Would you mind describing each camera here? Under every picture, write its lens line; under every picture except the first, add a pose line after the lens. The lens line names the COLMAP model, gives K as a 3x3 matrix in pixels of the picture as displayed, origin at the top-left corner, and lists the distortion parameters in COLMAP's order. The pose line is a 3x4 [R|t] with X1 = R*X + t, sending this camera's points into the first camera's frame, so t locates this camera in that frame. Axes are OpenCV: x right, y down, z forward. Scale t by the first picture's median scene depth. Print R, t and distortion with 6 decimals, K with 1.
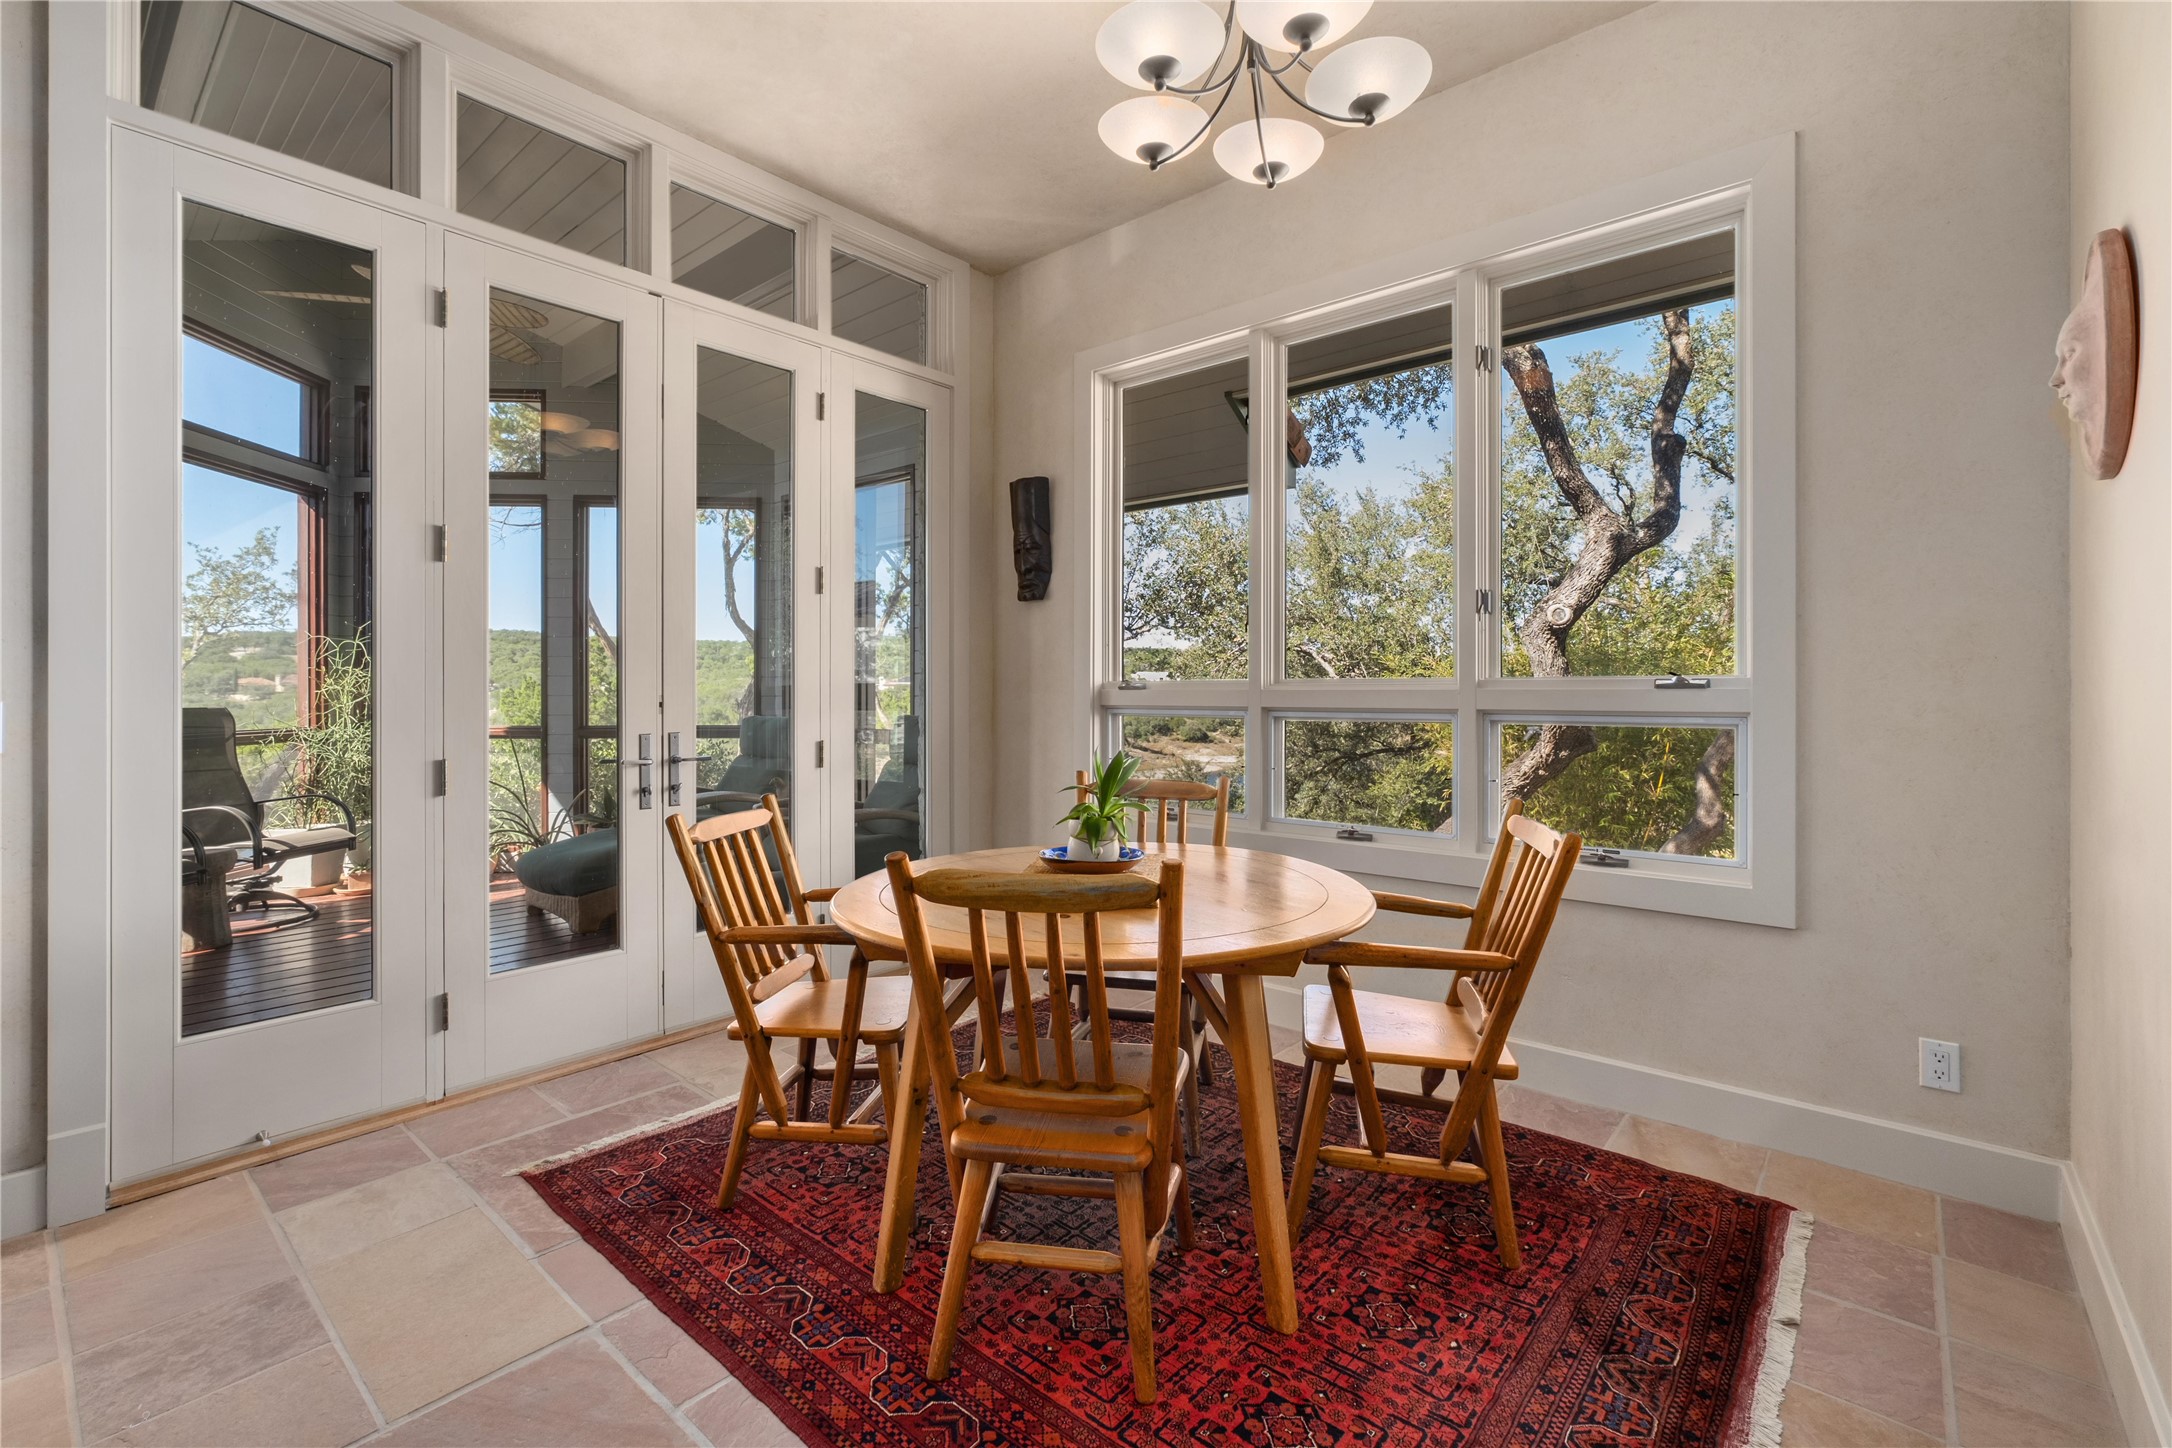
lens RADIAL K [[948.0, 0, 1089.2], [0, 948.0, 697.3], [0, 0, 1]] dist [-0.000281, 0.000011]
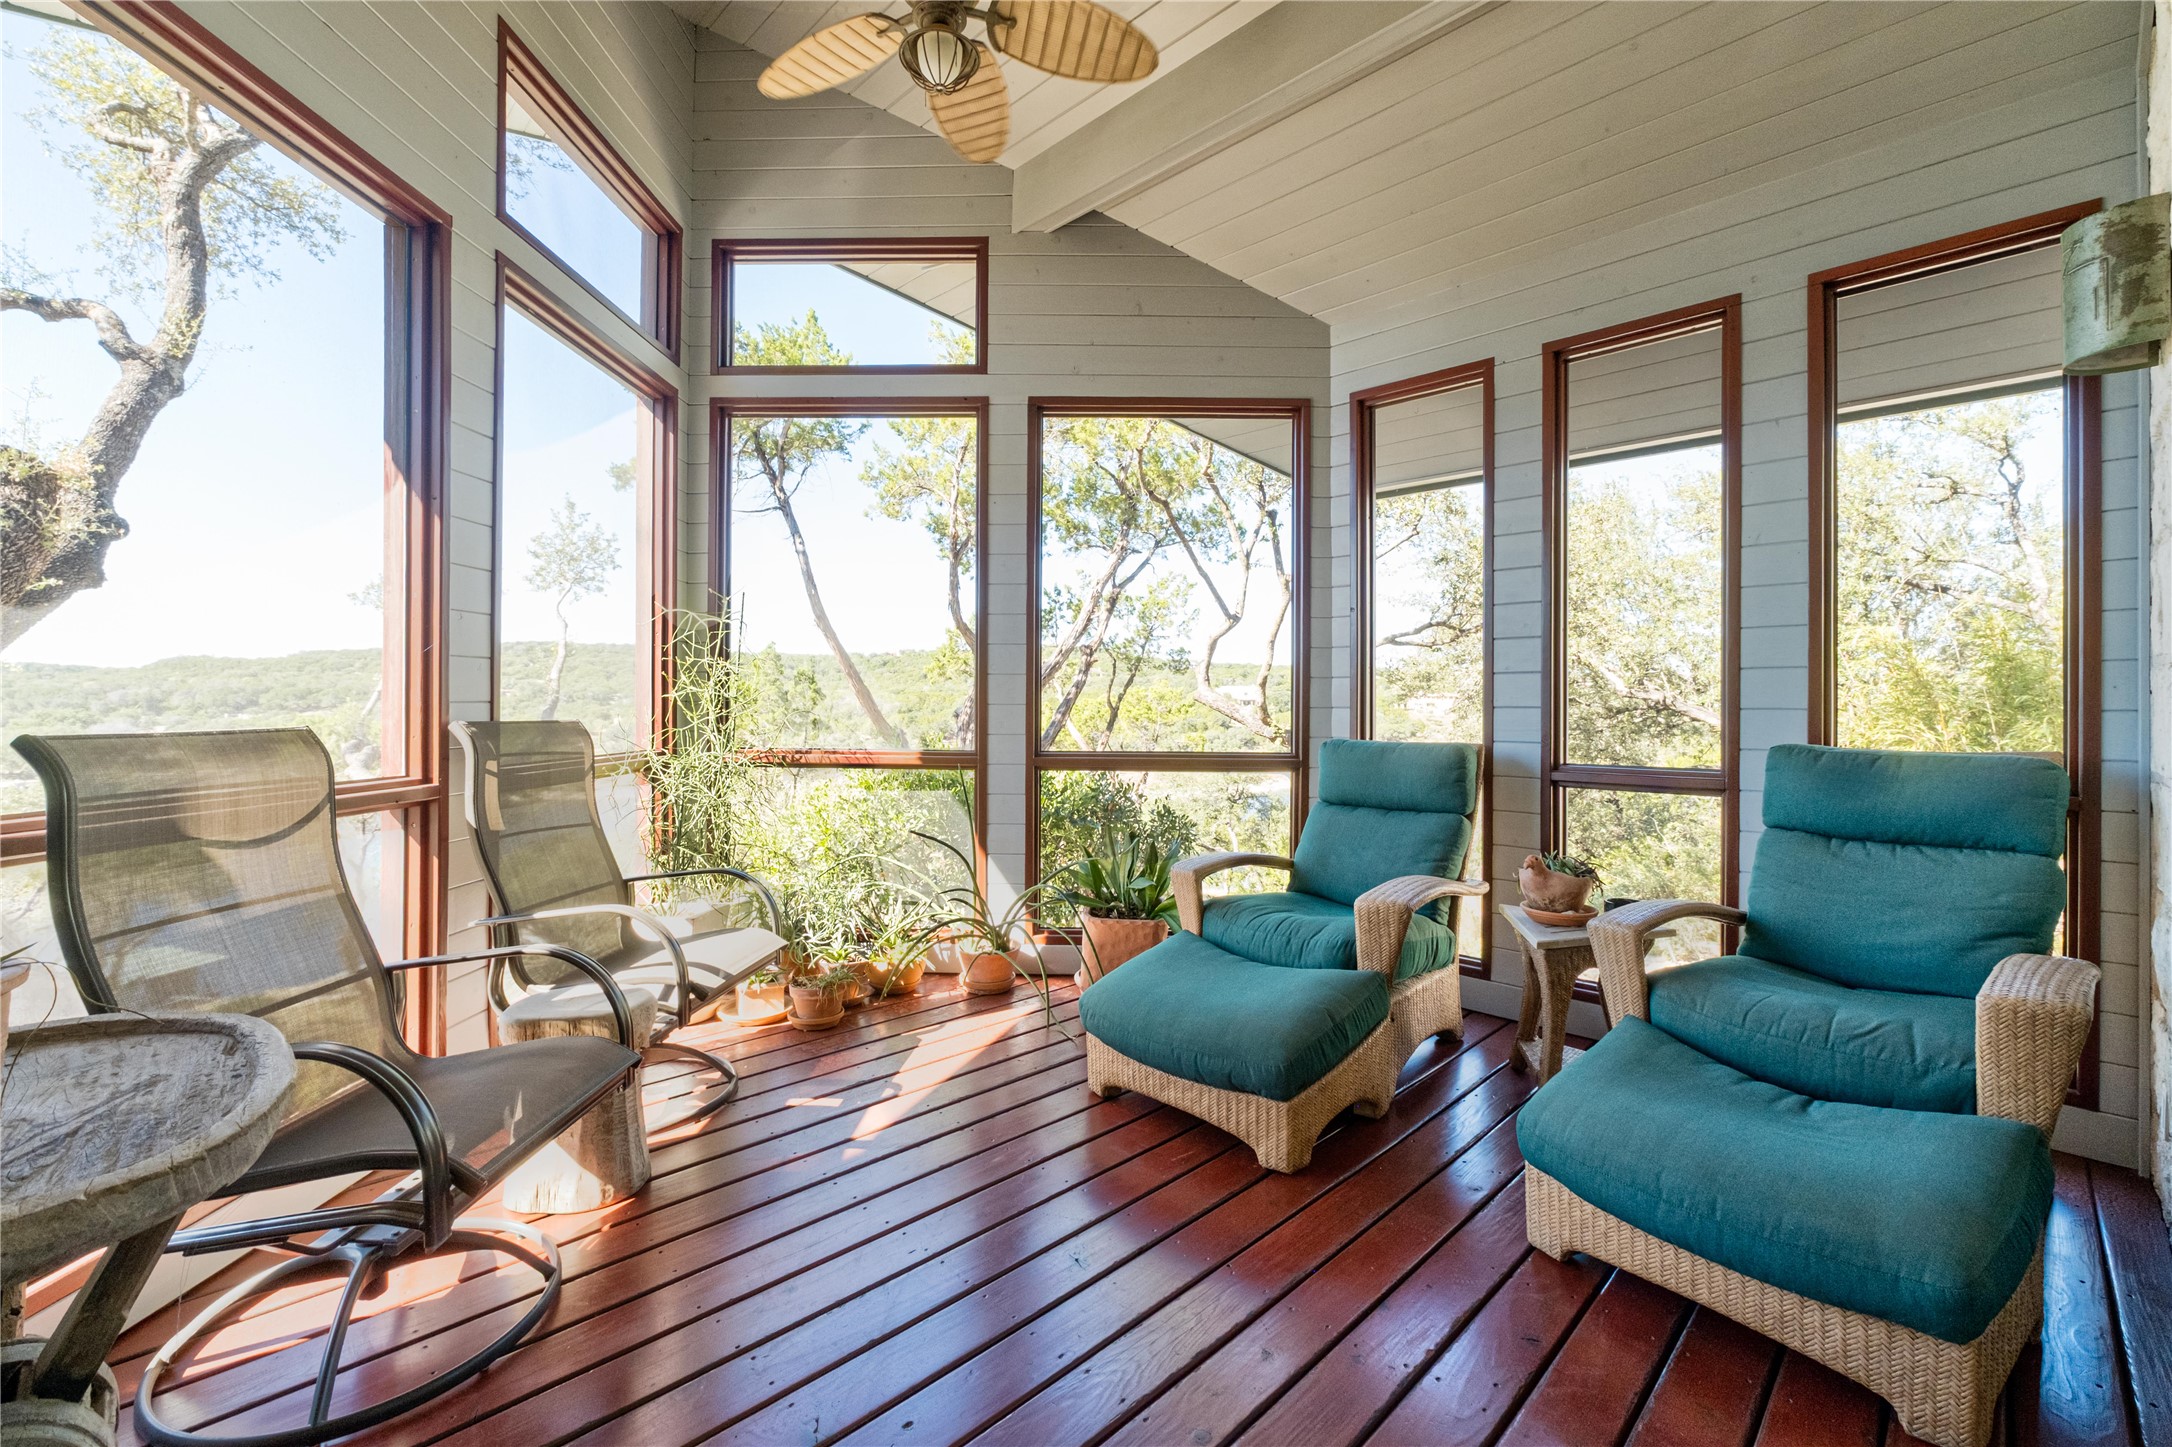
lens RADIAL K [[922.9, 0, 1079.8], [0, 922.9, 707.5], [0, 0, 1]] dist [-0.000475, -0.000080]
pose [[0.996019, 0.008328, -0.088747, -0.451615], [-0.008641, 0.999958, -0.003150, 0.002523], [0.088717, 0.003905, 0.996049, 0.371074]]
